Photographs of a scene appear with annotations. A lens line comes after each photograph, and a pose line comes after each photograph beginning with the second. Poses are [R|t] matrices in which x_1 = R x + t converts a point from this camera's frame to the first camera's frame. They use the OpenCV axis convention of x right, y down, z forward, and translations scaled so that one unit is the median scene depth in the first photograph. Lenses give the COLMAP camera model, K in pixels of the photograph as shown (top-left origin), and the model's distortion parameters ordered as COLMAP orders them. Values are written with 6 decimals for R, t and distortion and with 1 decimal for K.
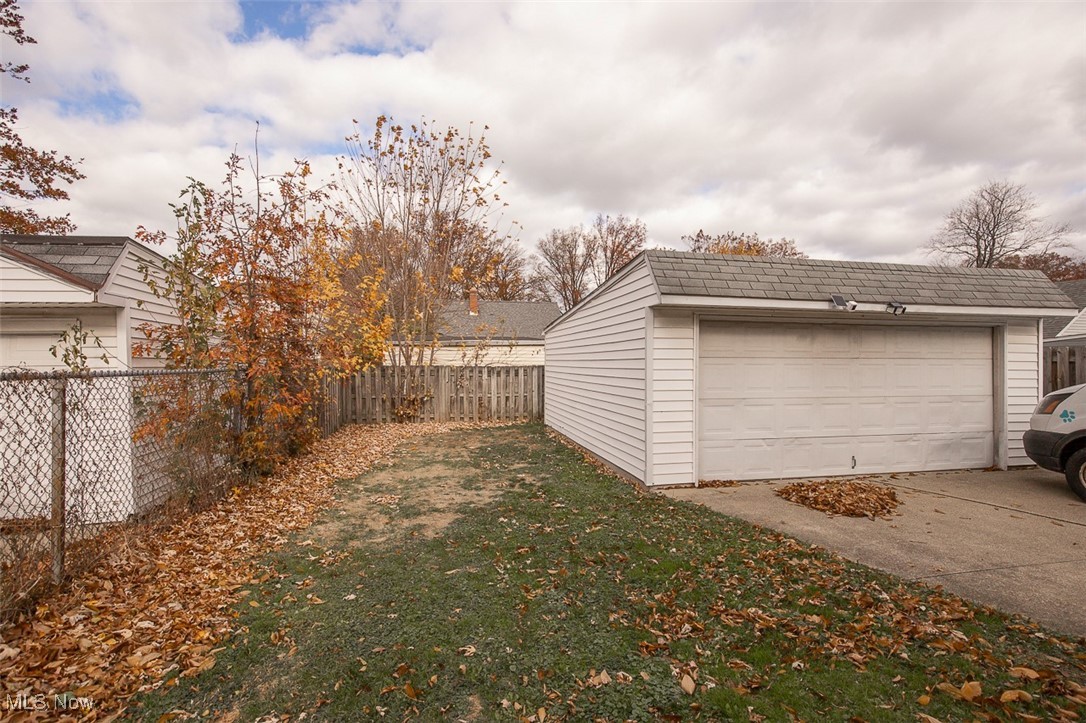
lens RADIAL K [[510.9, 0, 543.0], [0, 510.9, 361.5], [0, 0, 1]] dist [-0.000453, -0.000131]
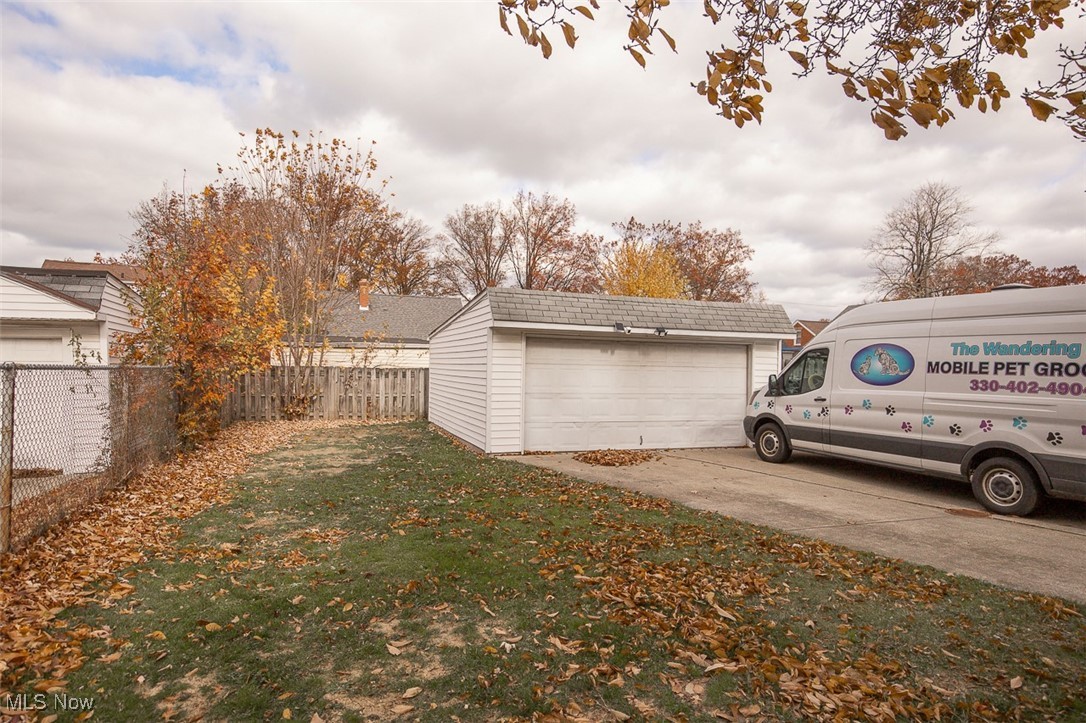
lens RADIAL K [[635.4, 0, 543.1], [0, 635.4, 376.0], [0, 0, 1]] dist [0.027551, 0.000549]
pose [[0.990231, 0.014629, 0.138664, 0.053563], [-0.017058, 0.999721, 0.016343, -0.001463], [-0.138386, -0.018548, 0.990205, -0.369338]]
